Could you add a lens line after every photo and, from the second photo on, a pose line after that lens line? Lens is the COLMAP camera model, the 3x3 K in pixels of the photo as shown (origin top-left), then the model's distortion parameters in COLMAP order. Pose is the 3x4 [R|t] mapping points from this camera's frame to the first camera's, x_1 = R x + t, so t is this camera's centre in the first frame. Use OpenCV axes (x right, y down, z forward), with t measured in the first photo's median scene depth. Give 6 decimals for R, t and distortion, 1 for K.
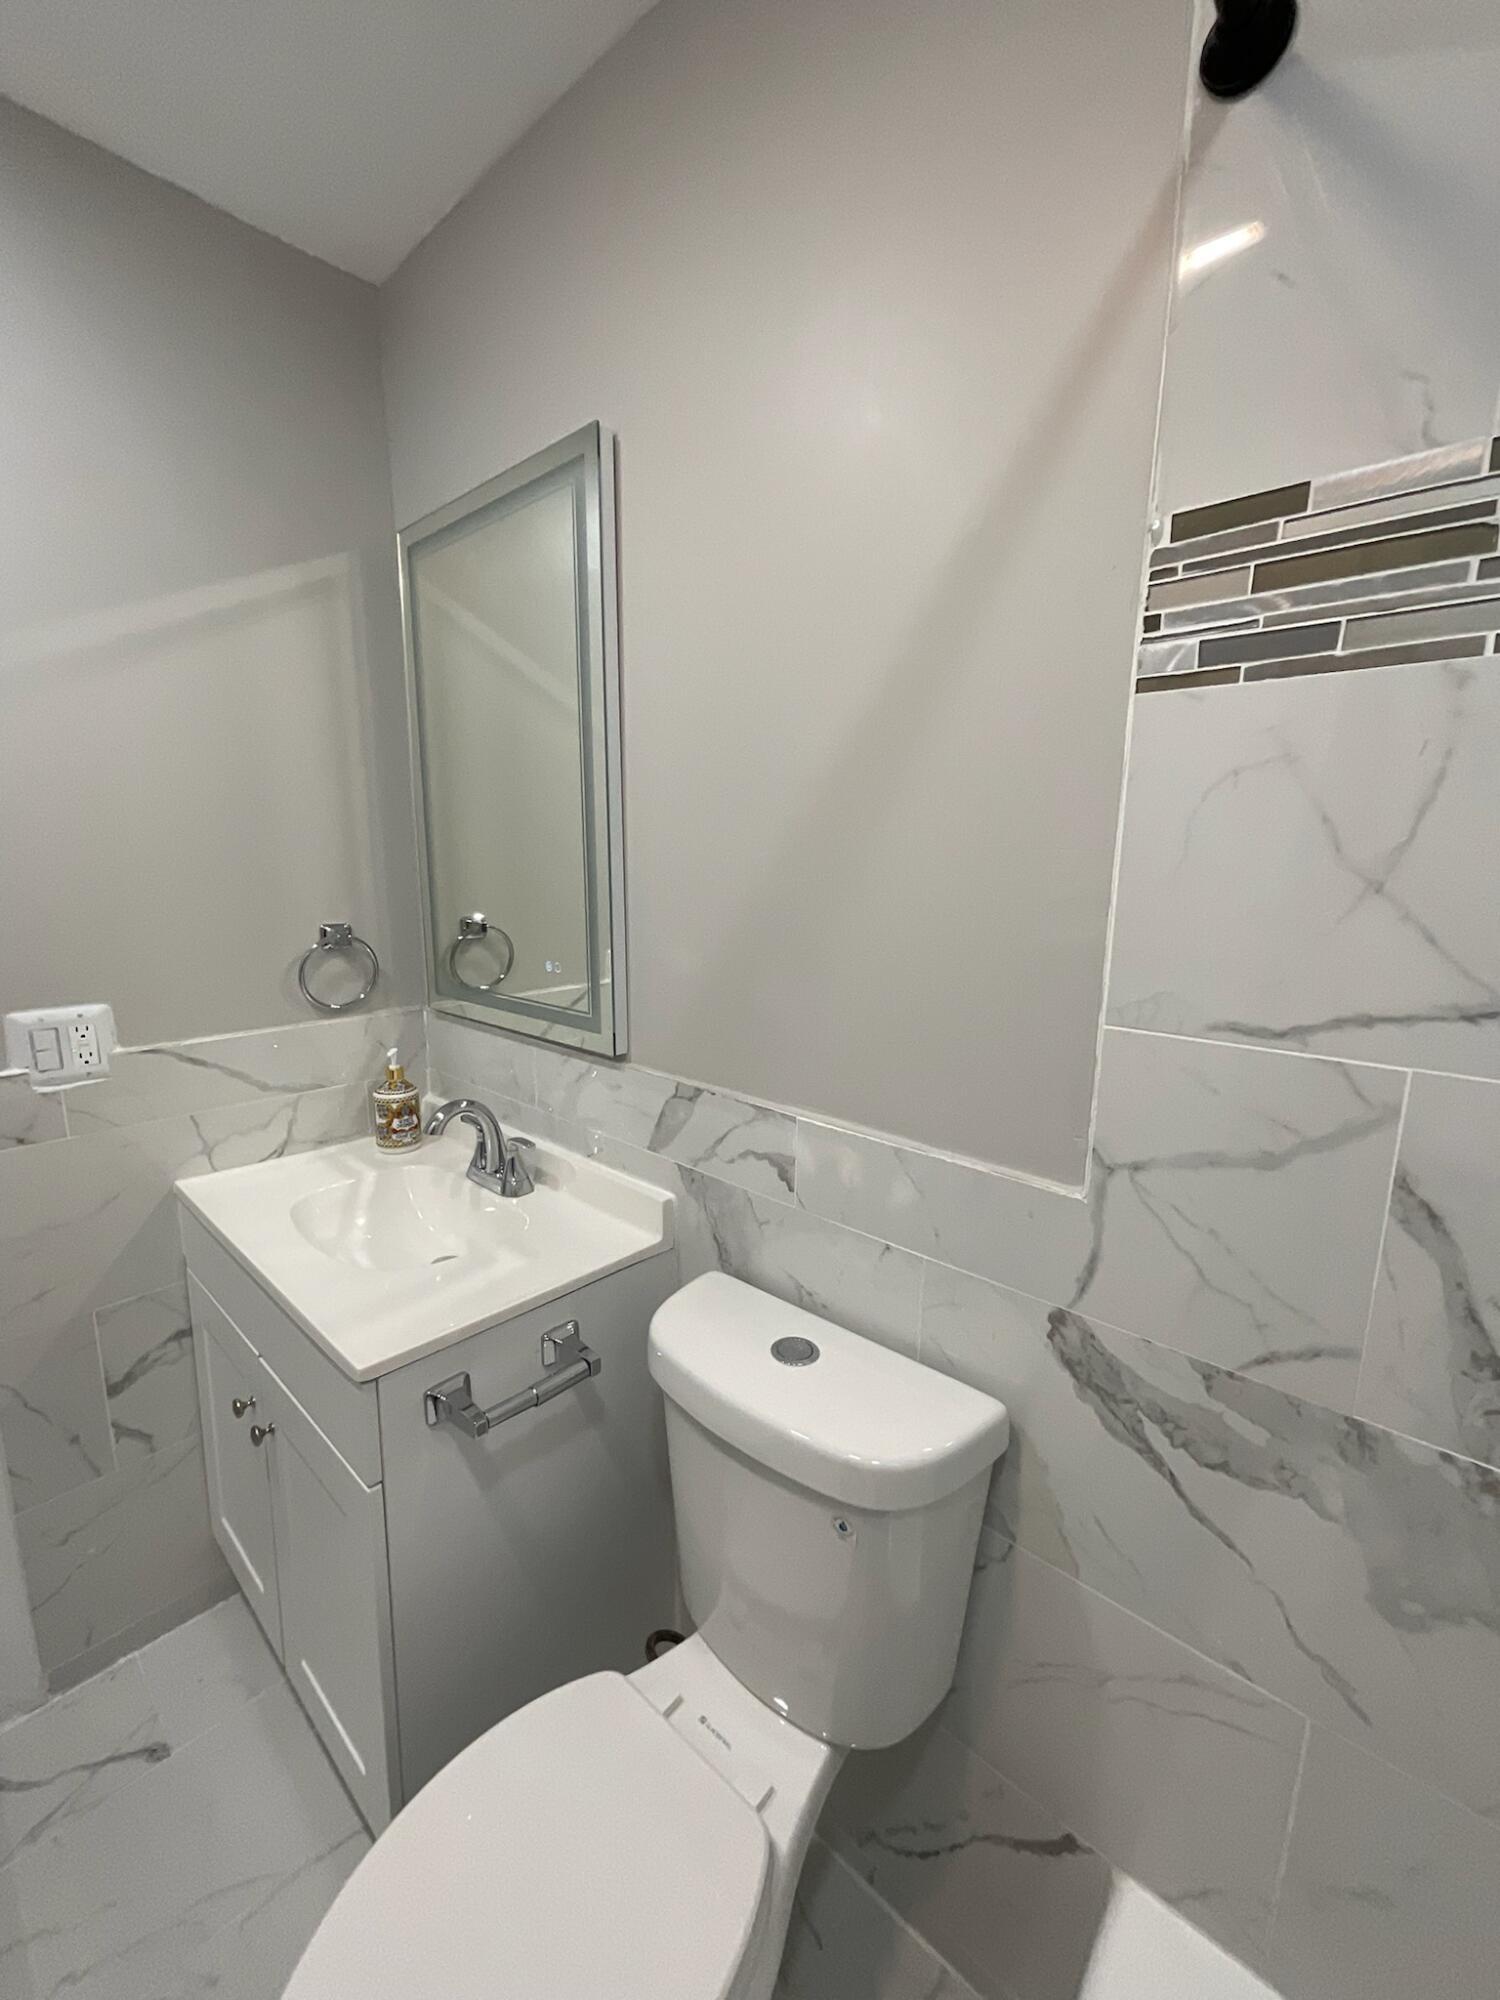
lens RADIAL K [[807.7, 0, 750.0], [0, 807.7, 1000.0], [0, 0, 1]] dist [0.001172, 0.000062]
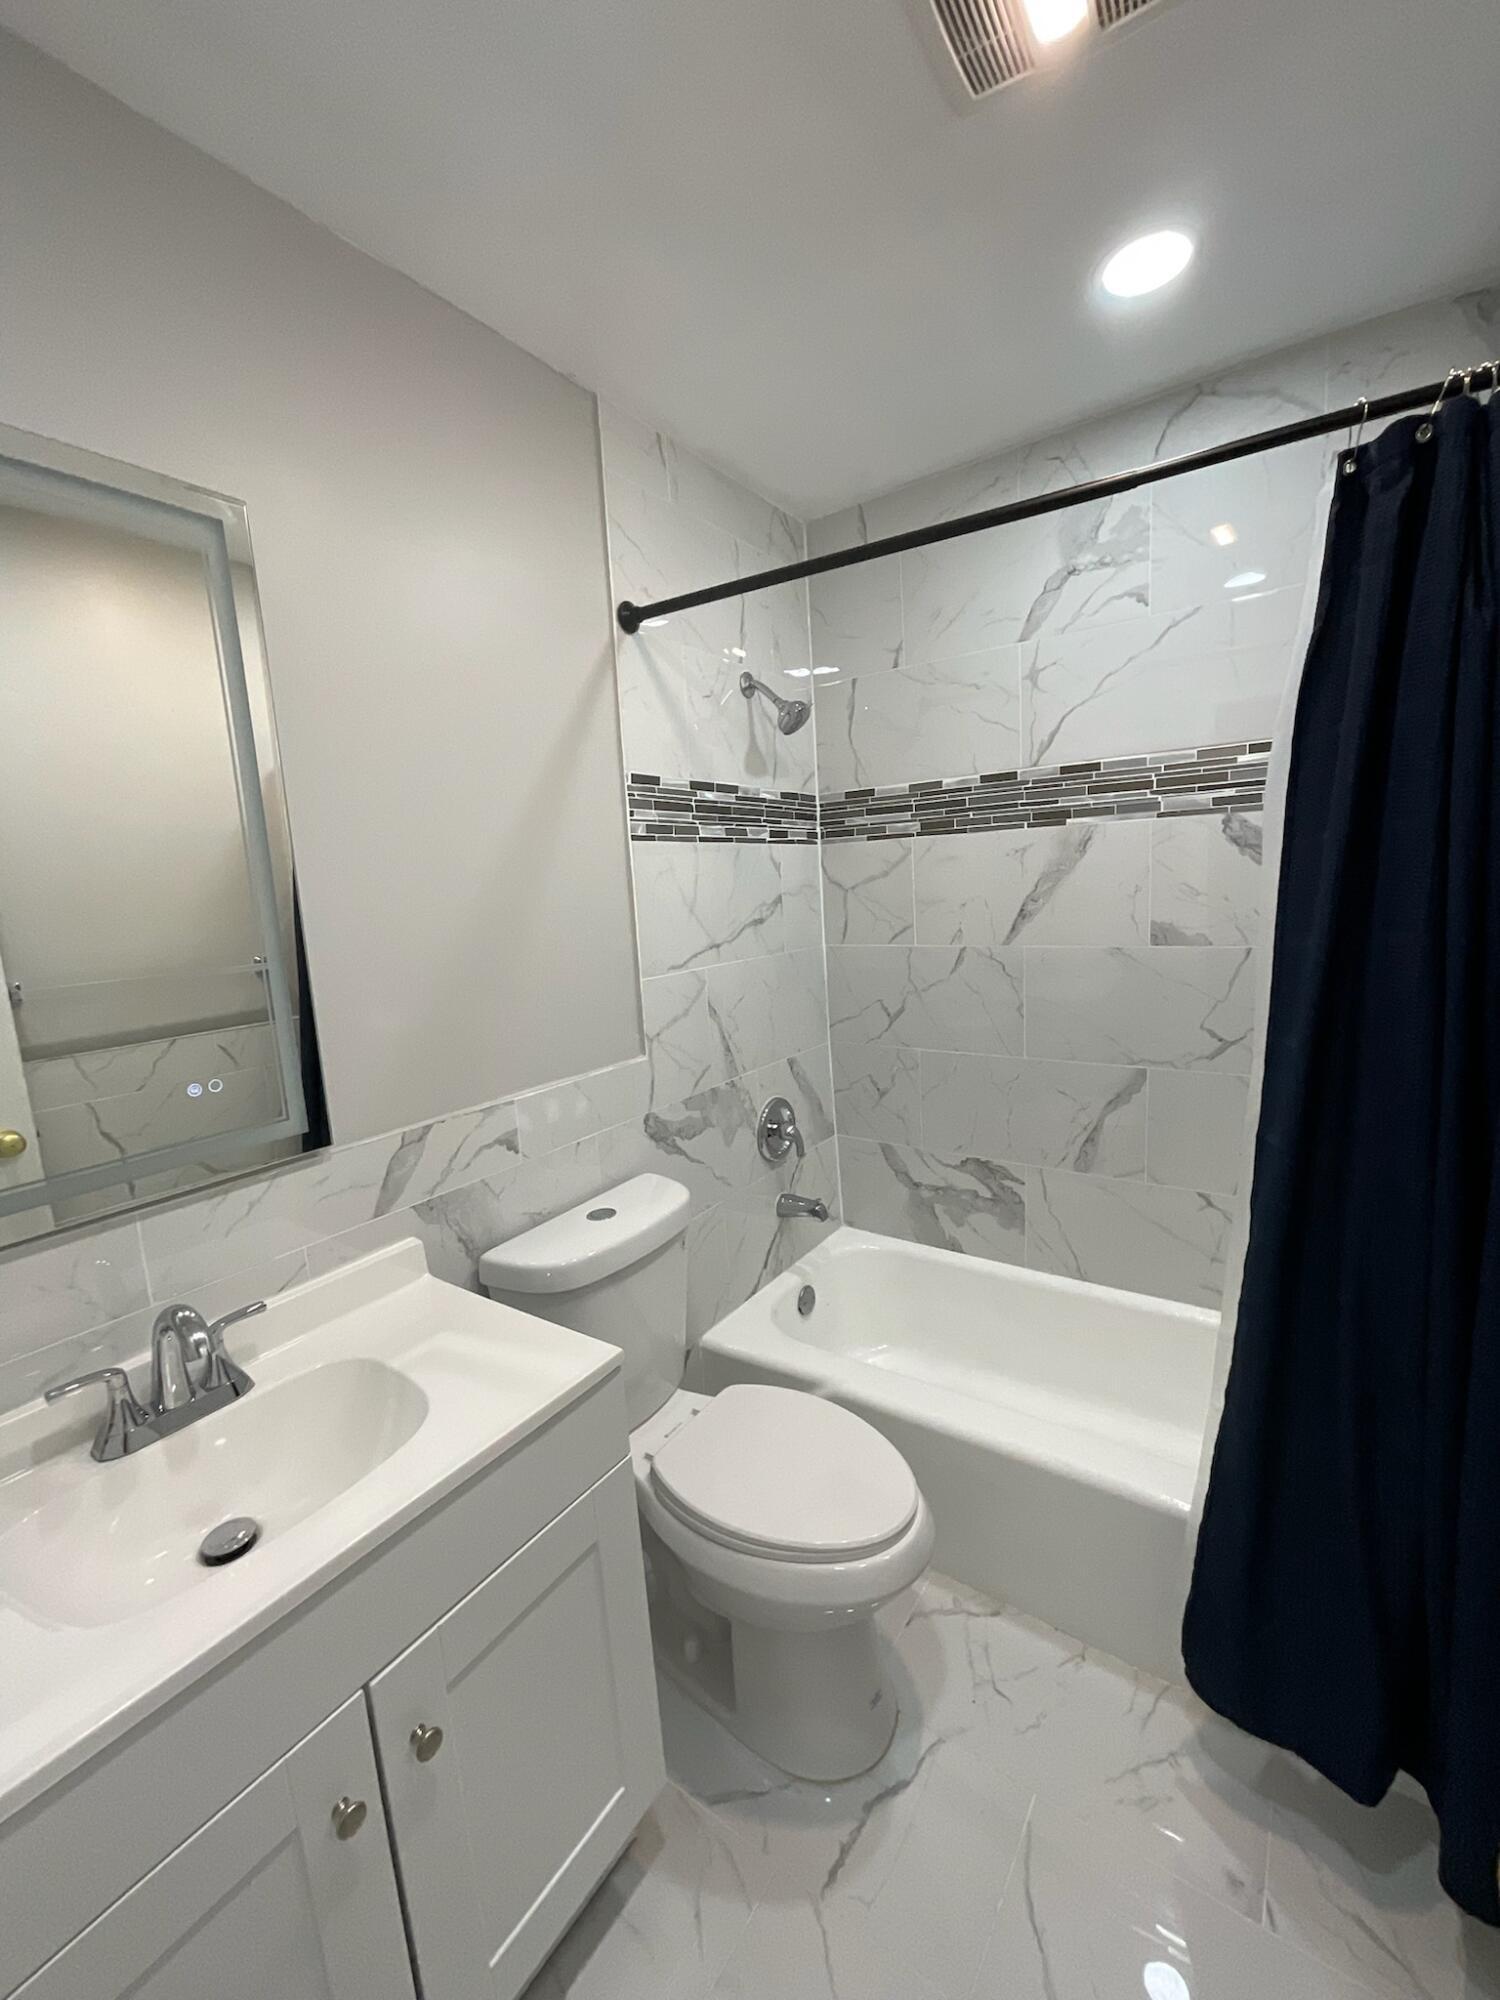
lens RADIAL K [[807.7, 0, 750.0], [0, 807.7, 1000.0], [0, 0, 1]] dist [0.001172, 0.000062]
pose [[-0.125136, -0.145124, 0.981468, -1.852653], [0.231440, 0.957682, 0.171115, -0.232857], [-0.964768, 0.248563, -0.086253, 0.903851]]
